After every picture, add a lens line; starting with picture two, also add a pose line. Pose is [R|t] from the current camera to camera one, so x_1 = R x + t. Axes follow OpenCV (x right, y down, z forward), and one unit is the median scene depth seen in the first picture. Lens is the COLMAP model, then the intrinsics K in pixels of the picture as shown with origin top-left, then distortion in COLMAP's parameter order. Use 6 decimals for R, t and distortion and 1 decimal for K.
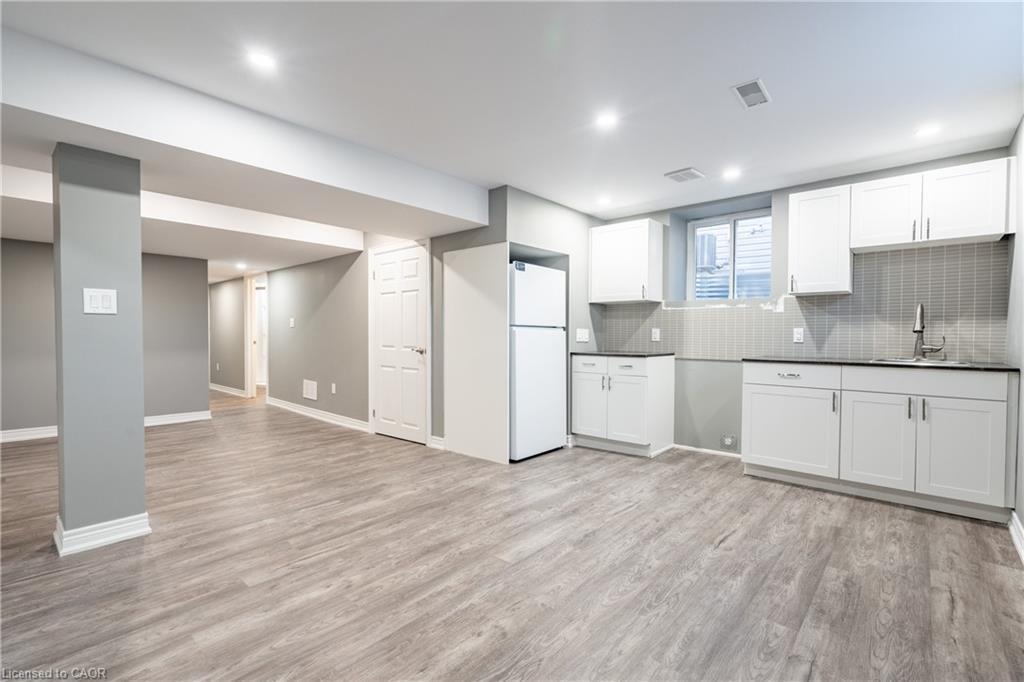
lens RADIAL K [[462.7, 0, 515.1], [0, 462.7, 343.5], [0, 0, 1]] dist [-0.001177, -0.000309]
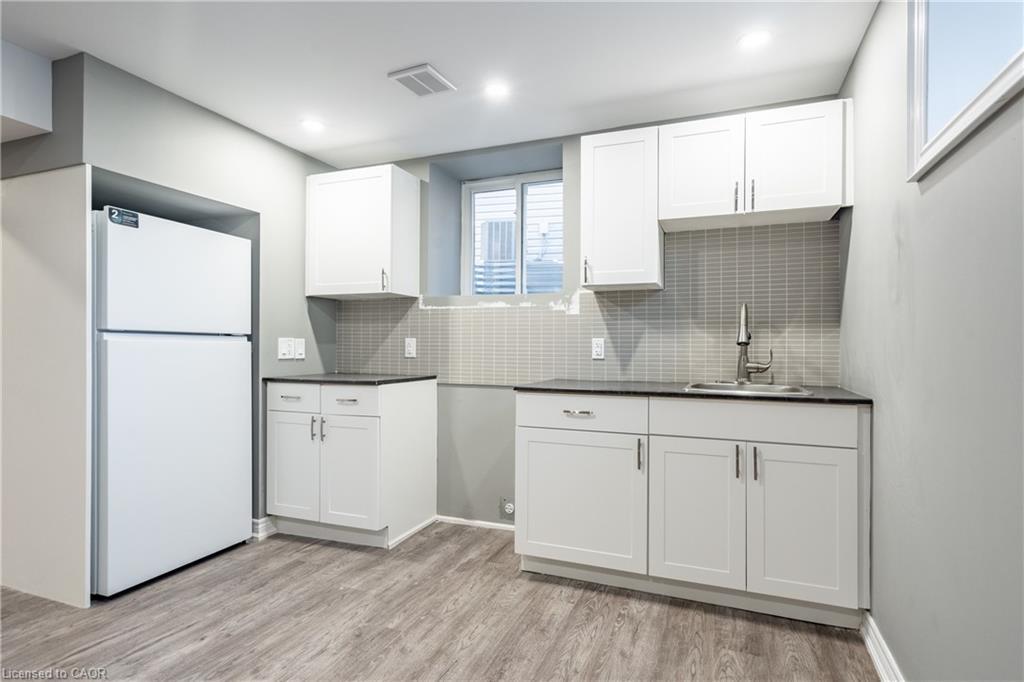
lens RADIAL K [[544.6, 0, 512.0], [0, 544.6, 341.0], [0, 0, 1]] dist [0.001158, 0.000588]
pose [[0.940430, 0.002822, 0.339975, 0.222064], [0.006517, 0.999632, -0.026325, -0.008798], [-0.339924, 0.026973, 0.940066, 0.288851]]
